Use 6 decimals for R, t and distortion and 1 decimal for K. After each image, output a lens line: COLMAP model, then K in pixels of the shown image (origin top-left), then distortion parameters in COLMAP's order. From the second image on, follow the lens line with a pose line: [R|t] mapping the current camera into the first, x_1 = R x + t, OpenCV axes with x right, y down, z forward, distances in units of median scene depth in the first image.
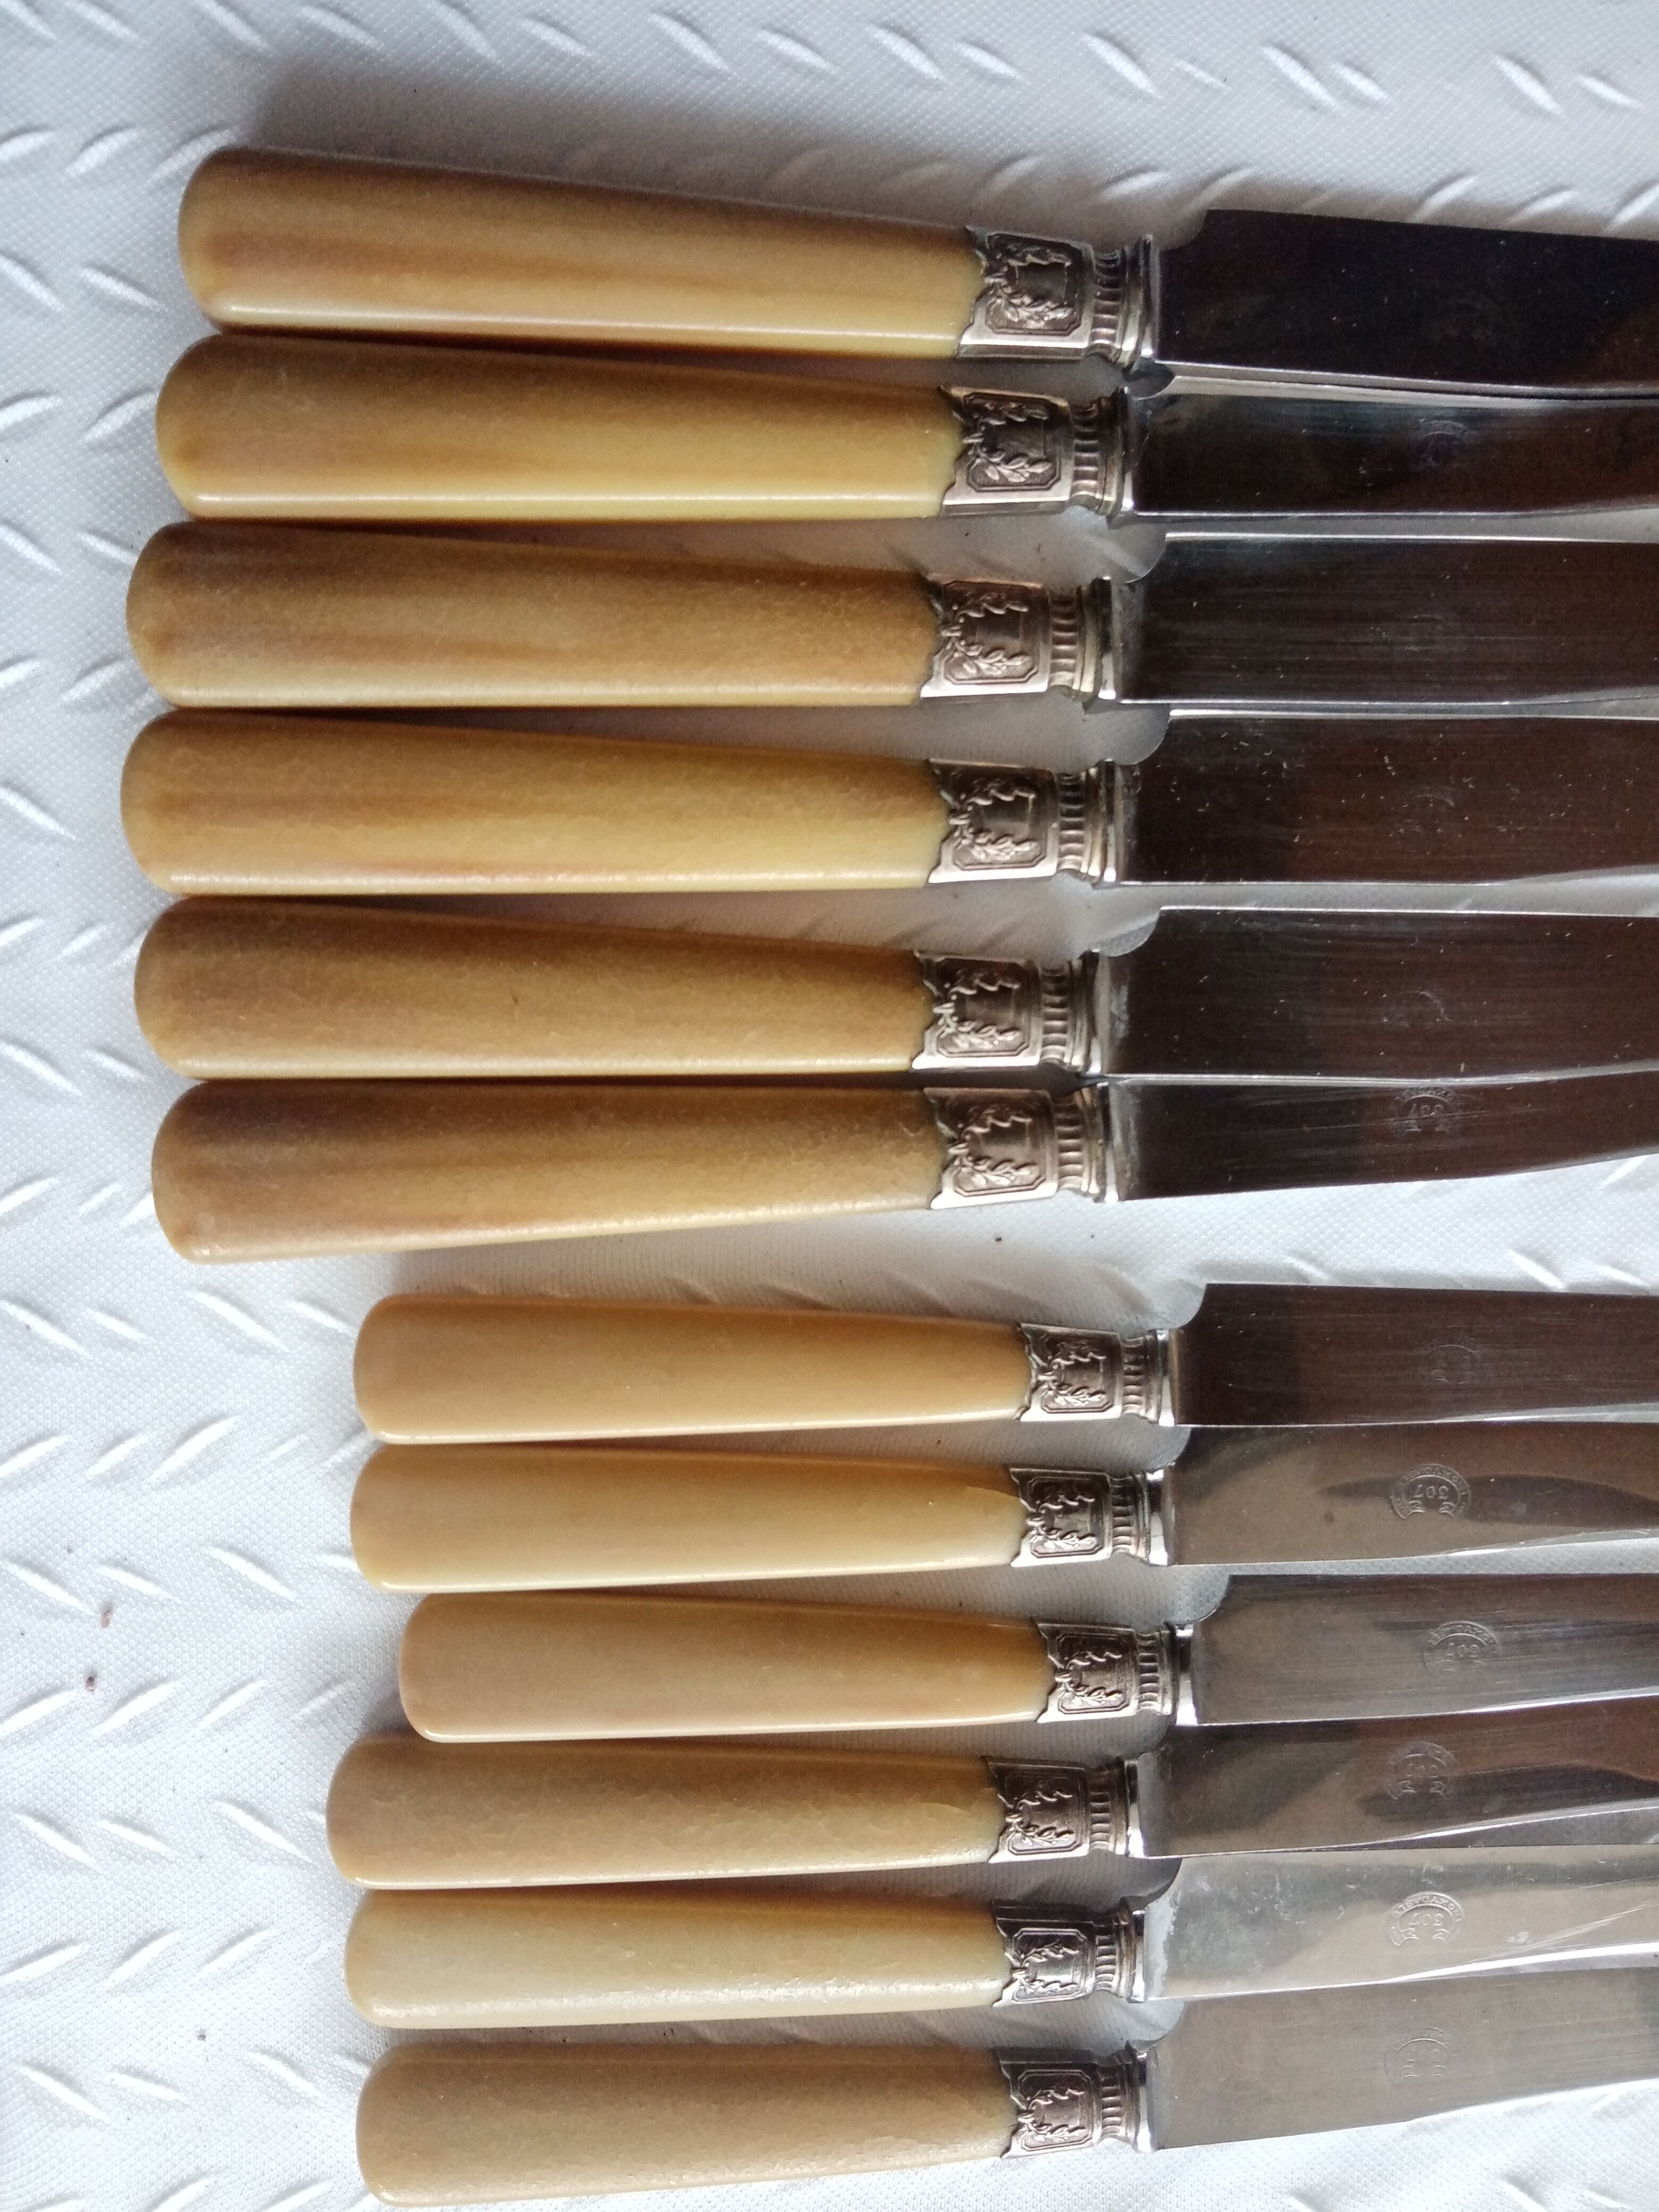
lens RADIAL K [[1619.3, 0, 816.7], [0, 1619.3, 1101.8], [0, 0, 1]] dist [0.000644, -0.054510]
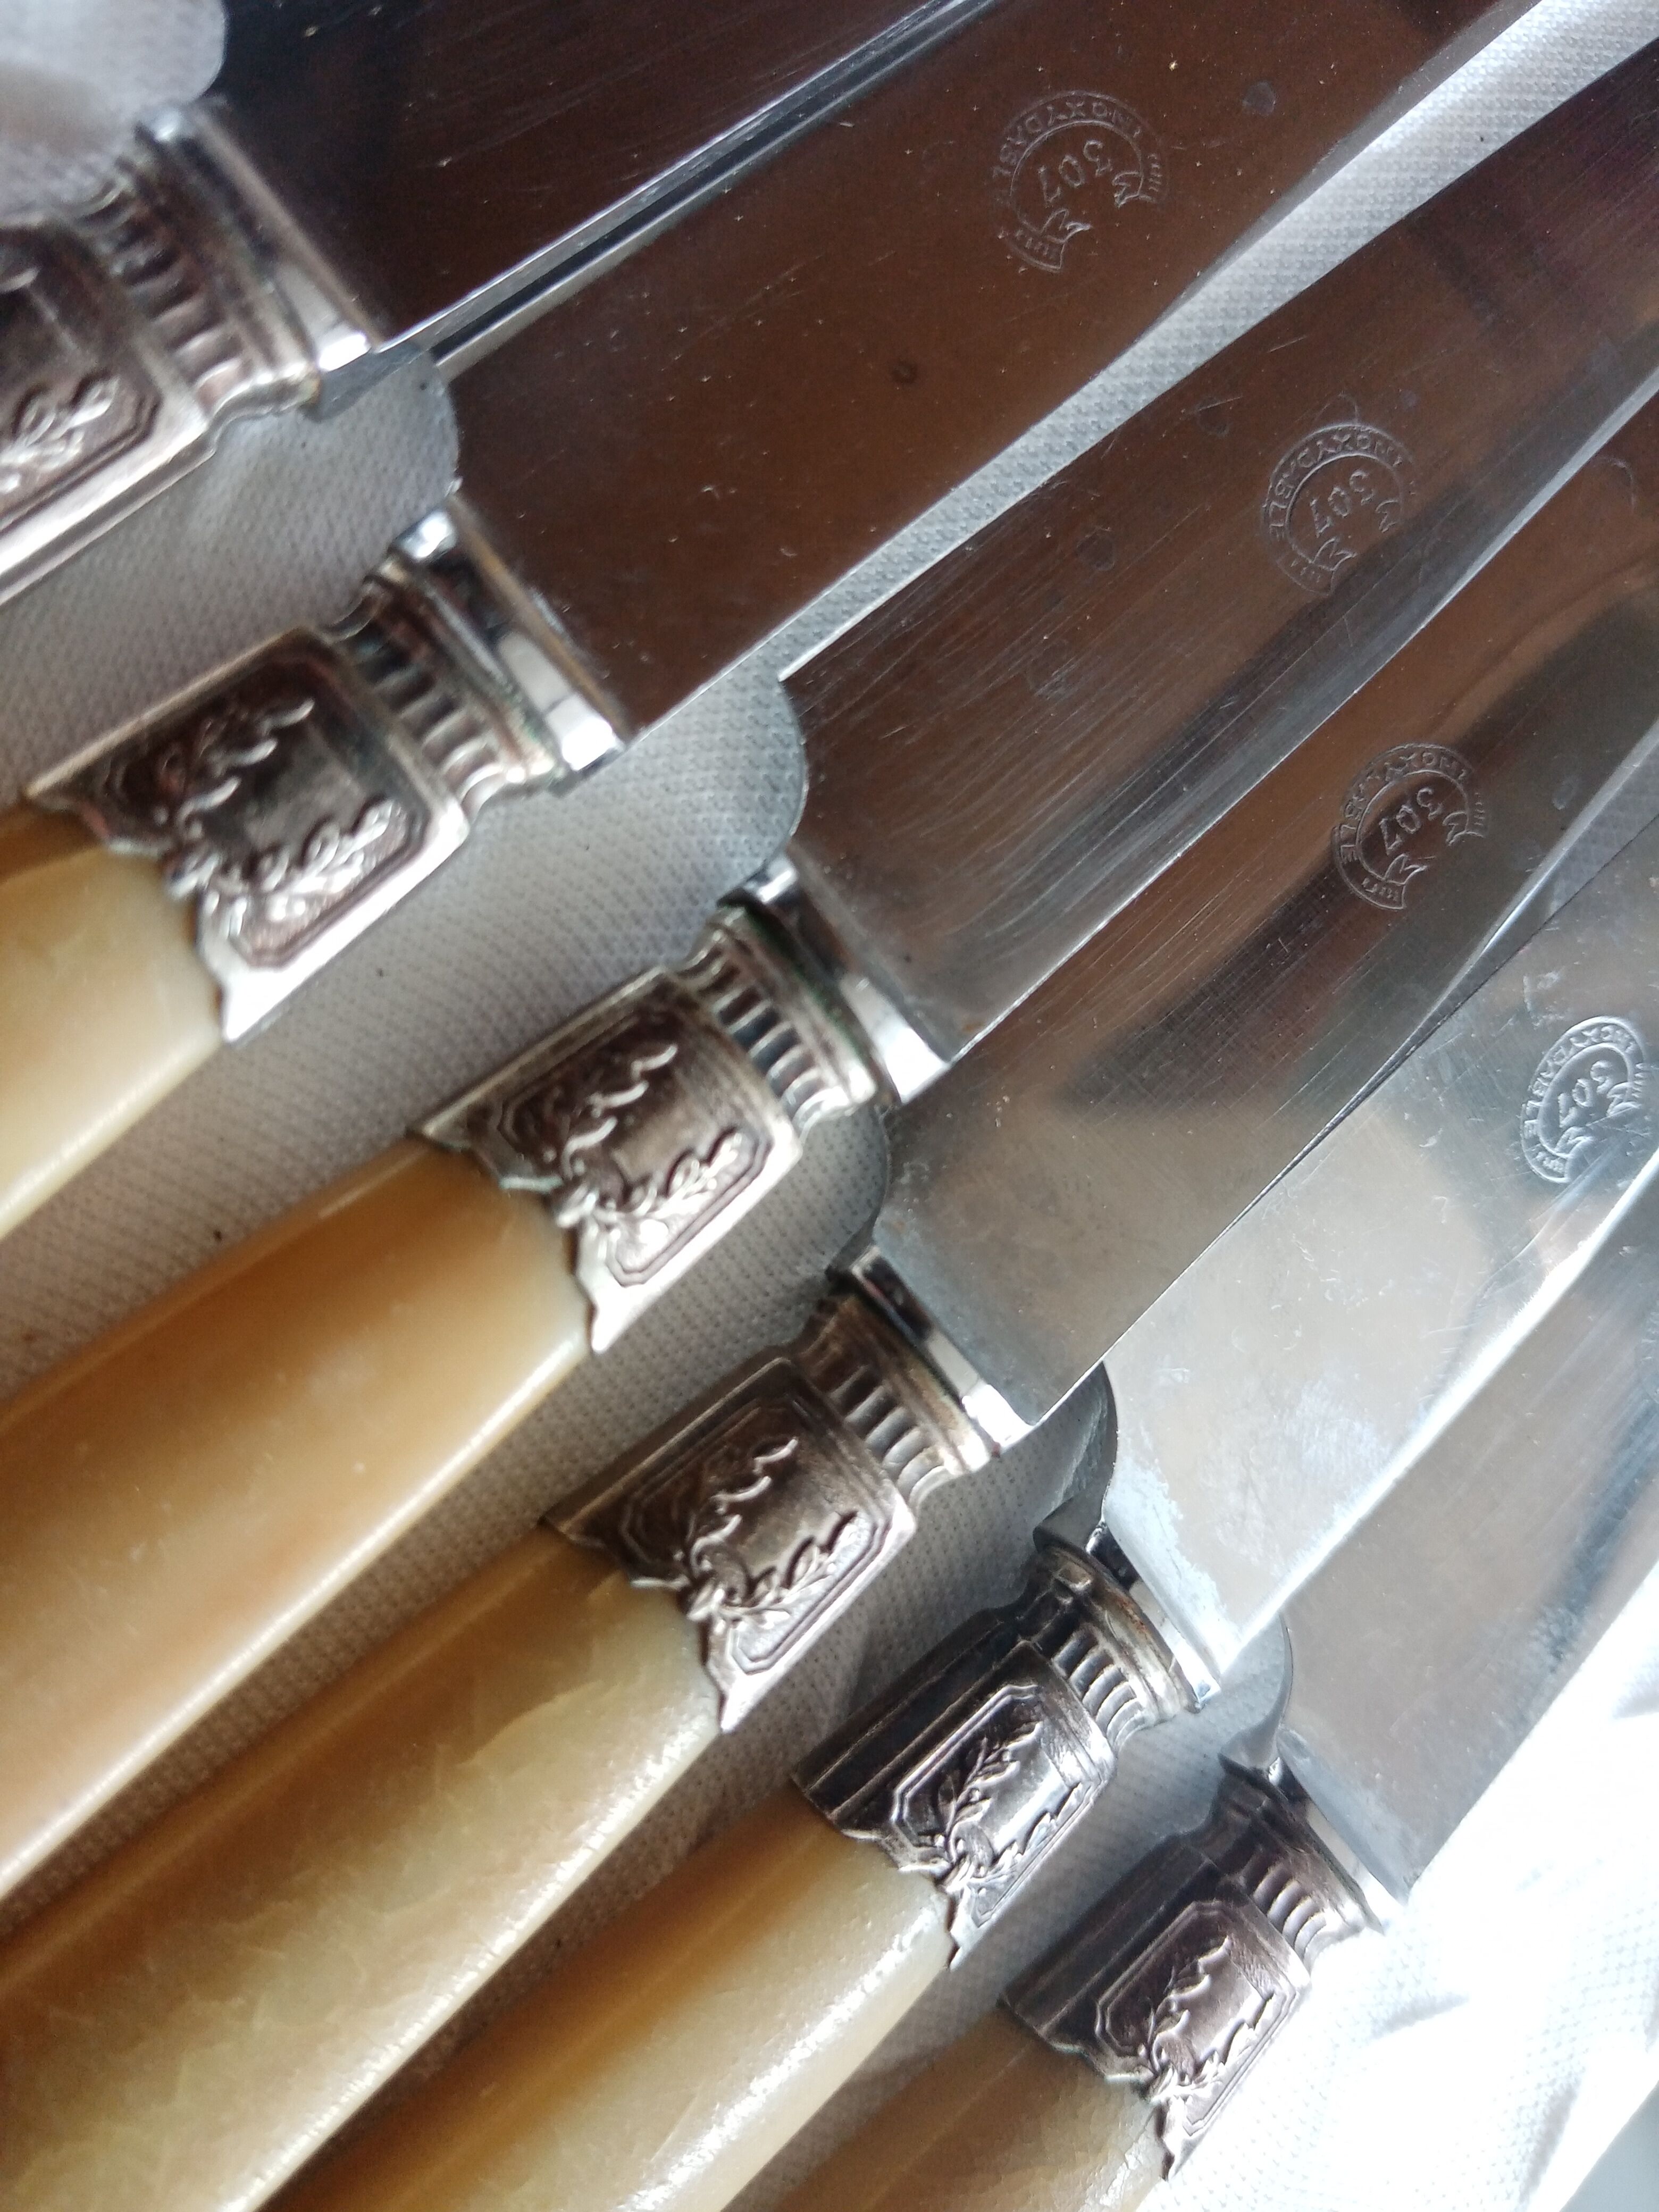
lens RADIAL K [[1982.1, 0, 828.7], [0, 1982.1, 1094.8], [0, 0, 1]] dist [0.001451, -0.115339]
pose [[0.746183, -0.627639, 0.221994, 0.114080], [0.547984, 0.768402, 0.330562, 0.231081], [-0.378054, -0.125010, 0.917305, 0.606227]]
